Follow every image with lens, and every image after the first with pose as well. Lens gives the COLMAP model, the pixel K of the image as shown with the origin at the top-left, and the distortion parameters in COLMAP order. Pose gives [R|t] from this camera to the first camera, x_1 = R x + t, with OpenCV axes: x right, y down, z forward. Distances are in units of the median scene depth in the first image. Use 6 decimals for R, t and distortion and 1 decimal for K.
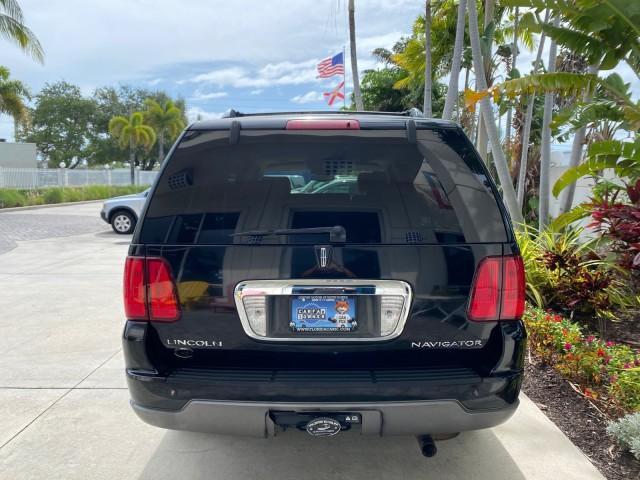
lens RADIAL K [[499.1, 0, 315.9], [0, 499.1, 241.0], [0, 0, 1]] dist [0.030242, -0.034261]
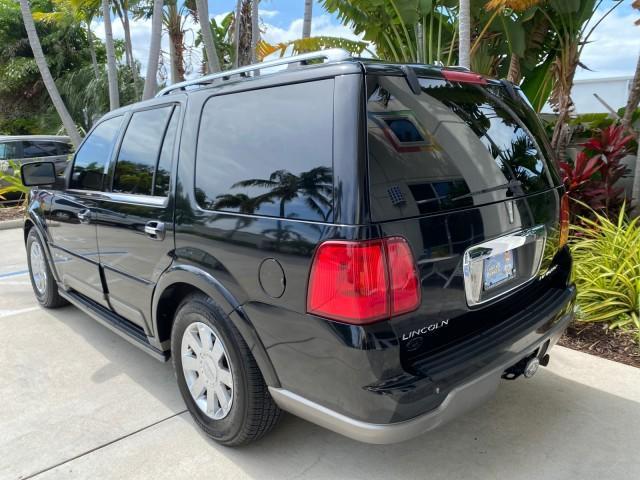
lens RADIAL K [[499.1, 0, 320.6], [0, 499.1, 239.0], [0, 0, 1]] dist [0.030242, -0.034261]
pose [[0.719402, -0.147485, 0.678756, -0.142280], [0.093313, 0.988860, 0.115966, -0.009708], [-0.688298, -0.020089, 0.725150, 0.078239]]
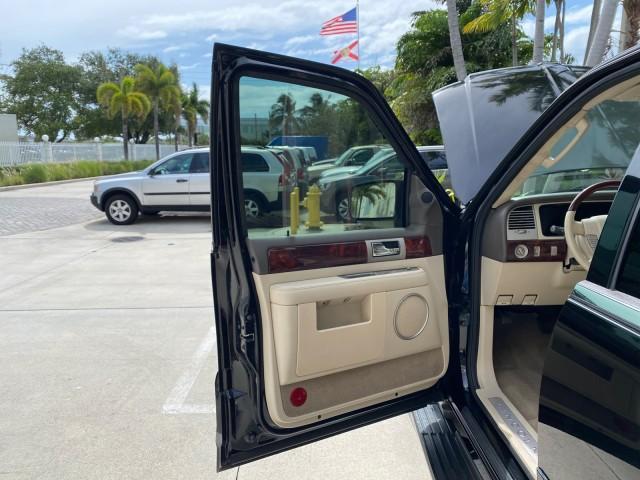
lens RADIAL K [[499.1, 0, 313.6], [0, 499.1, 240.2], [0, 0, 1]] dist [0.030242, -0.034261]
pose [[0.999828, -0.017122, 0.007070, -0.098812], [0.016723, 0.998450, 0.053076, -0.026207], [-0.007968, -0.052949, 0.998565, 0.236573]]
